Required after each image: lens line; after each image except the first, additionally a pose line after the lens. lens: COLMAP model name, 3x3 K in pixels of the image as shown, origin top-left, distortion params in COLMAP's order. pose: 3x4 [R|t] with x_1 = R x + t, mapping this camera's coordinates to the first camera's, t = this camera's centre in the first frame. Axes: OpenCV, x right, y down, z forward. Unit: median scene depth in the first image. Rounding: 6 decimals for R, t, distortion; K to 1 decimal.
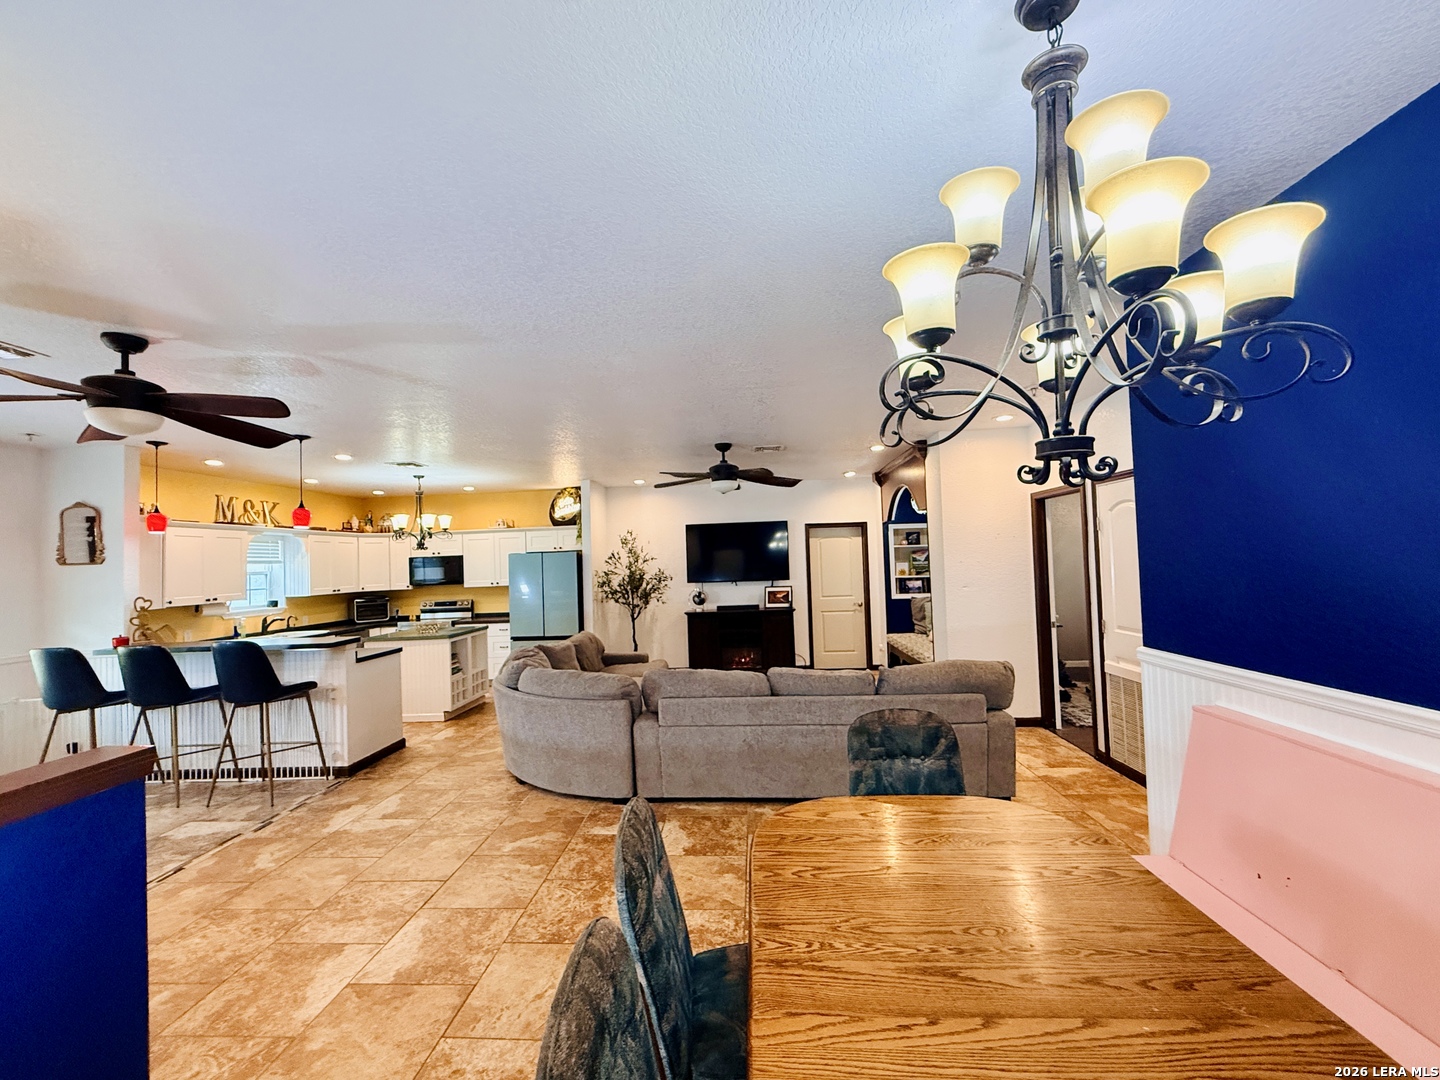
lens RADIAL K [[606.5, 0, 715.2], [0, 606.5, 541.1], [0, 0, 1]] dist [0.002548, 0.000183]
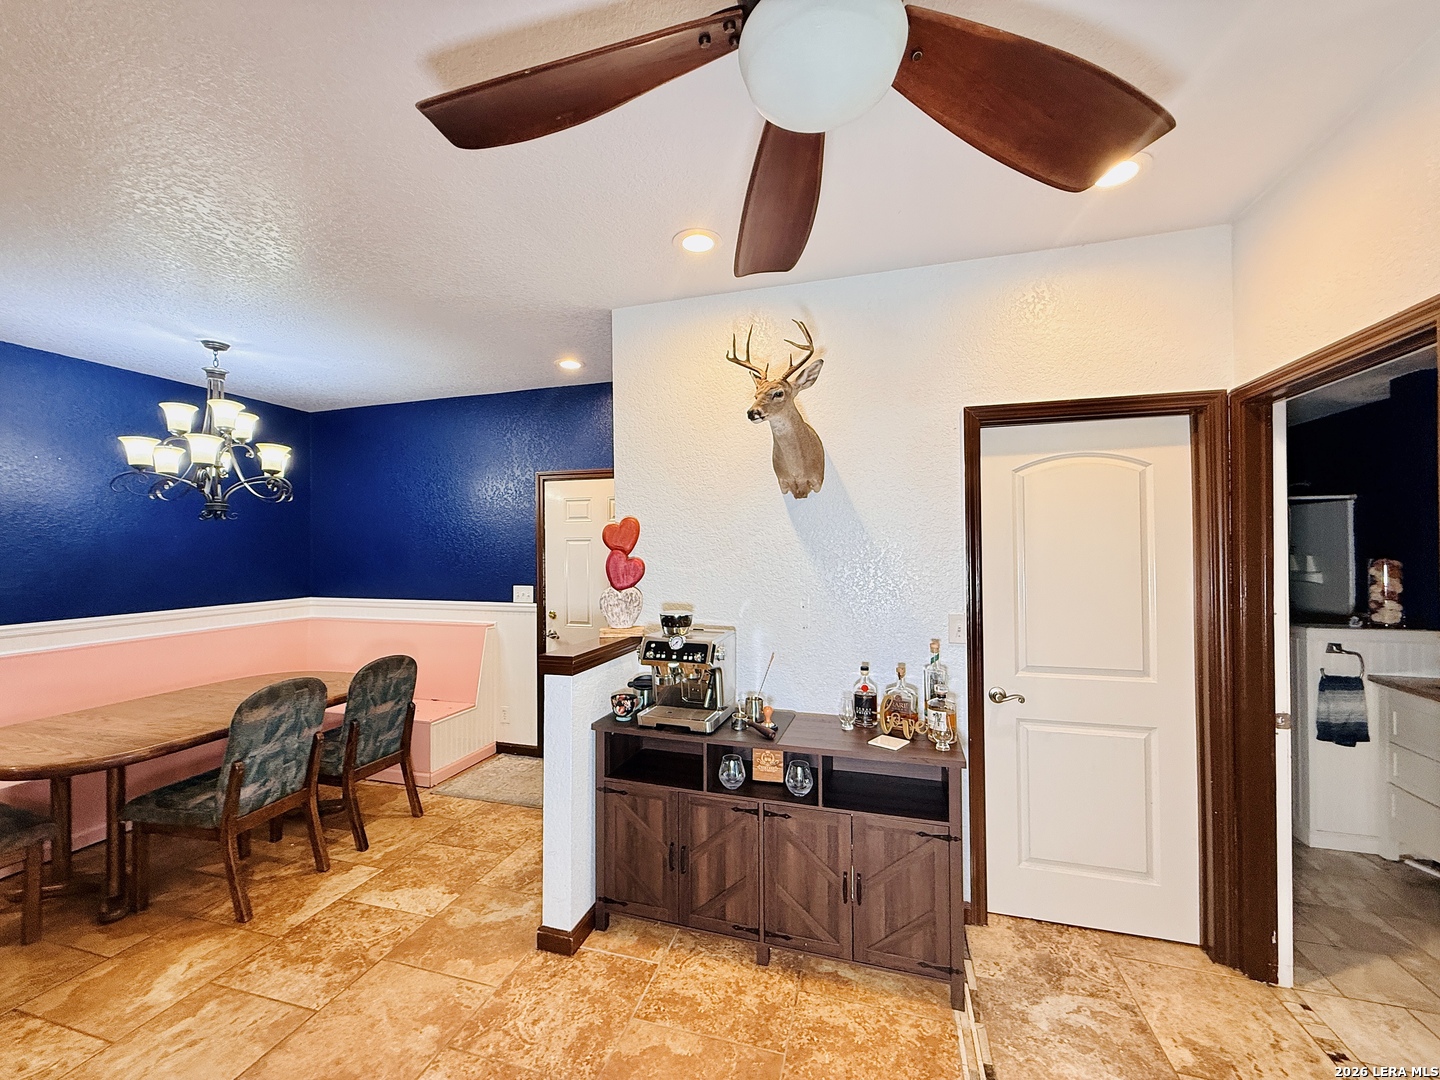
lens RADIAL K [[572.8, 0, 713.8], [0, 572.8, 541.2], [0, 0, 1]] dist [0.001222, 0.000054]
pose [[-0.969749, 0.048262, 0.239285, -0.337106], [0.036782, 0.997958, -0.052217, 0.034431], [-0.241317, -0.041836, -0.969544, 0.452070]]
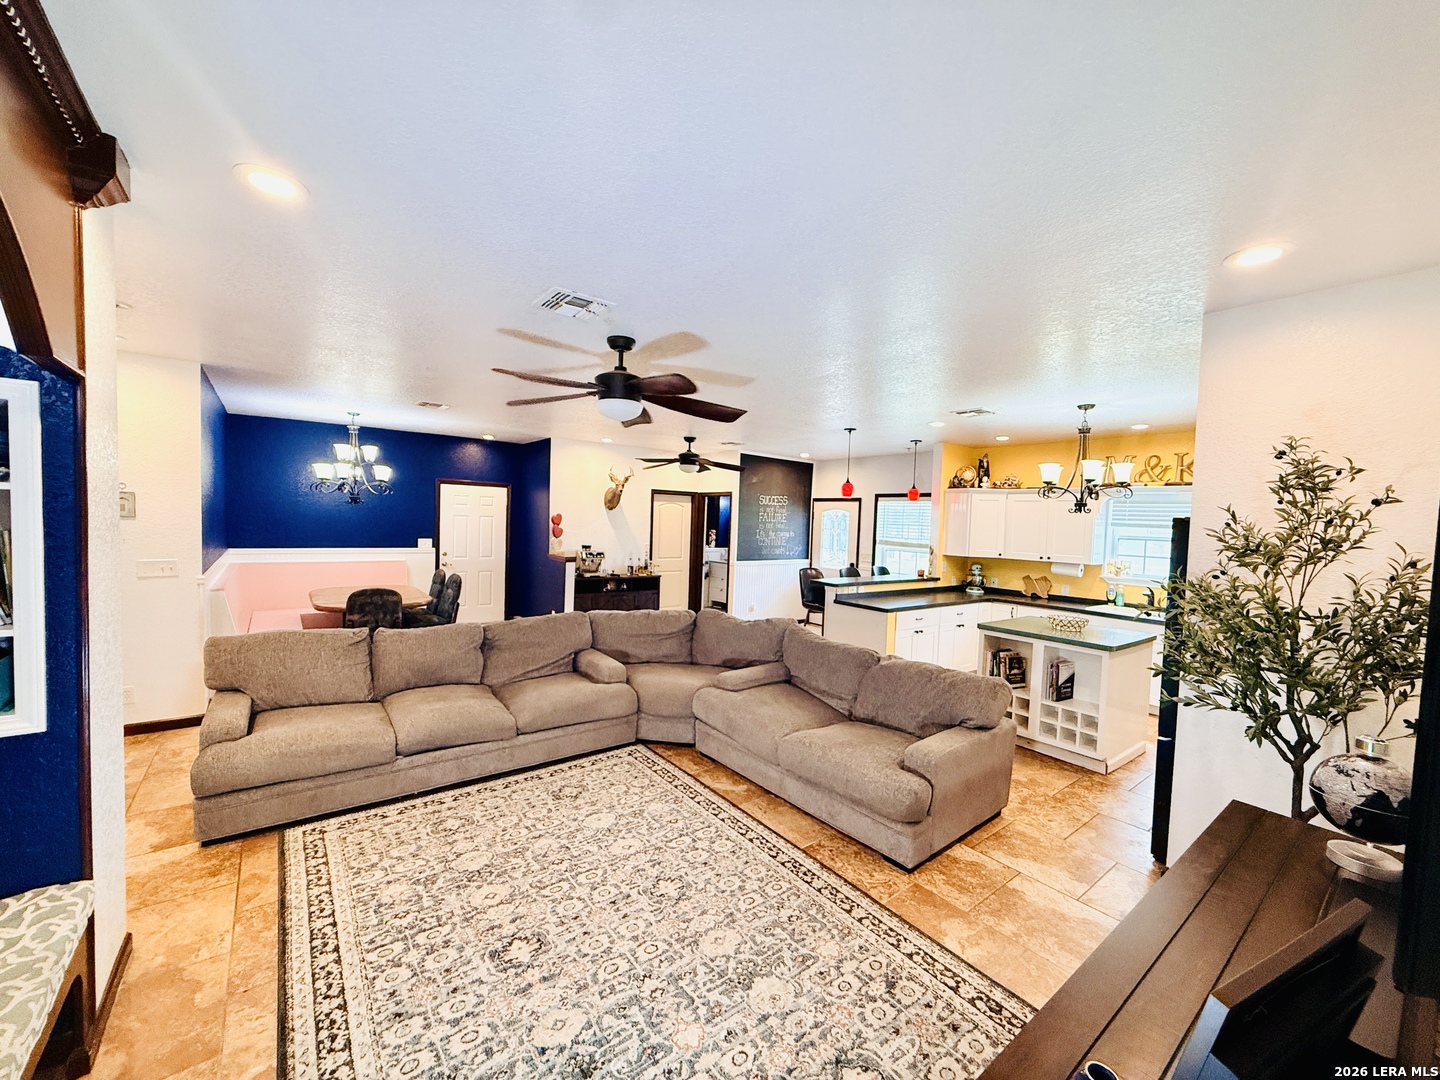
lens RADIAL K [[572.8, 0, 717.7], [0, 572.8, 541.6], [0, 0, 1]] dist [0.001222, 0.000054]
pose [[-0.757558, 0.036854, -0.651727, 0.226228], [0.013387, 0.999072, 0.040935, 0.013003], [0.652631, 0.022285, -0.757348, 1.051294]]
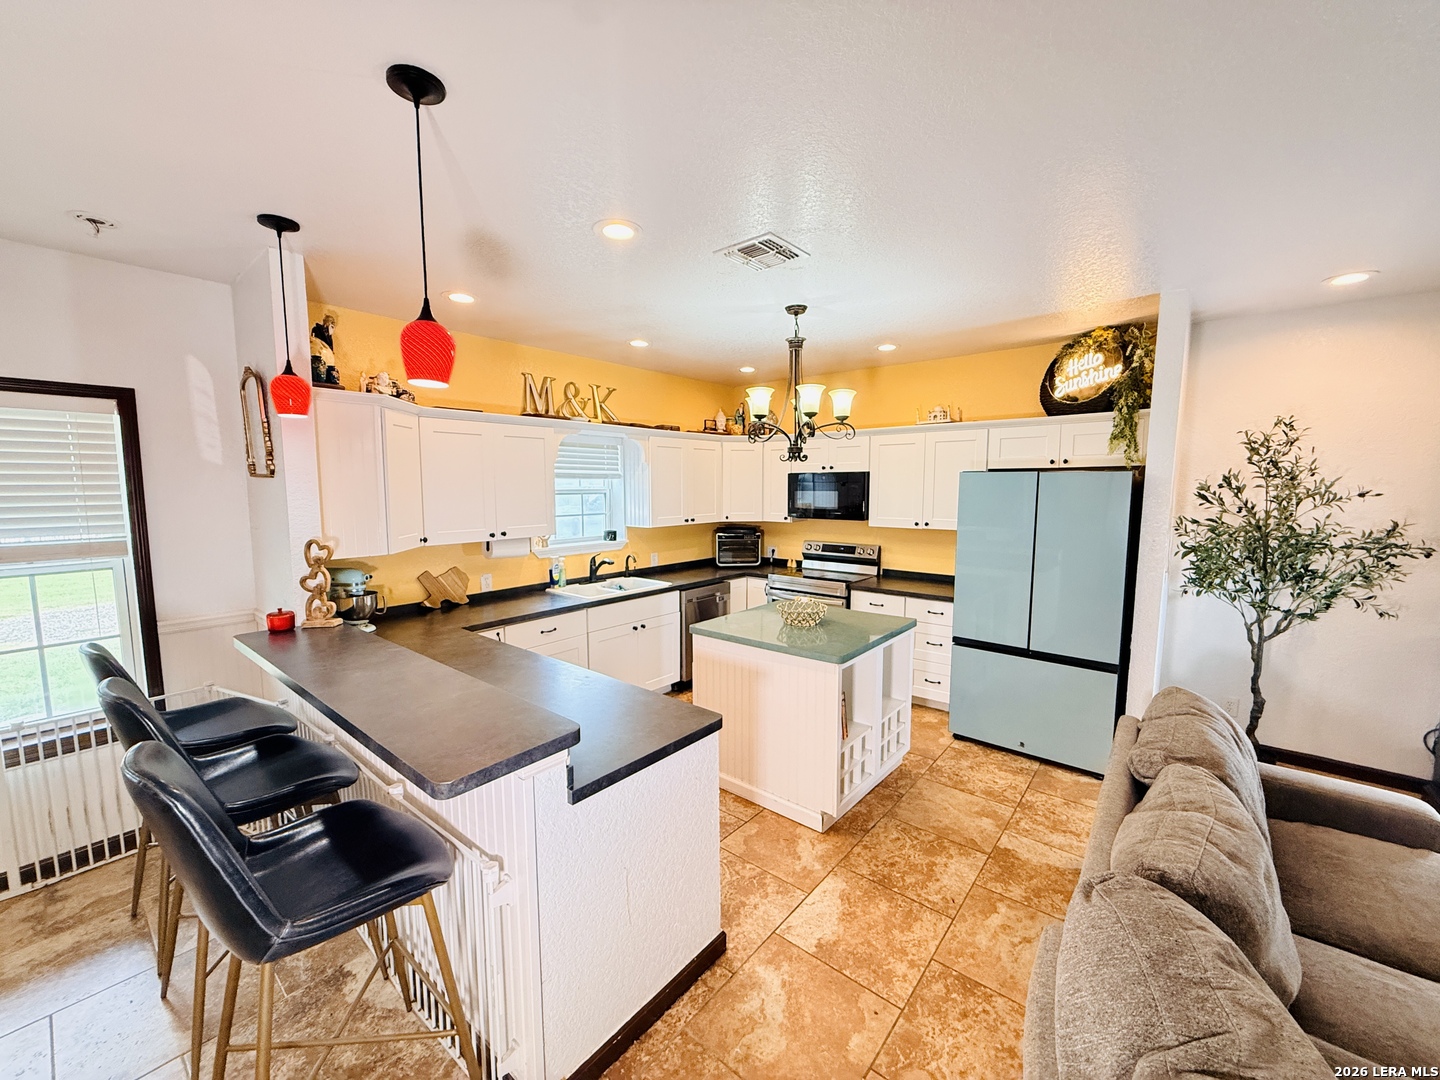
lens RADIAL K [[572.8, 0, 715.2], [0, 572.8, 542.9], [0, 0, 1]] dist [0.001222, 0.000054]
pose [[0.803436, 0.097515, -0.587351, -0.215741], [-0.008264, 0.988228, 0.152766, 0.008431], [0.595333, -0.117884, 0.794784, 0.491232]]
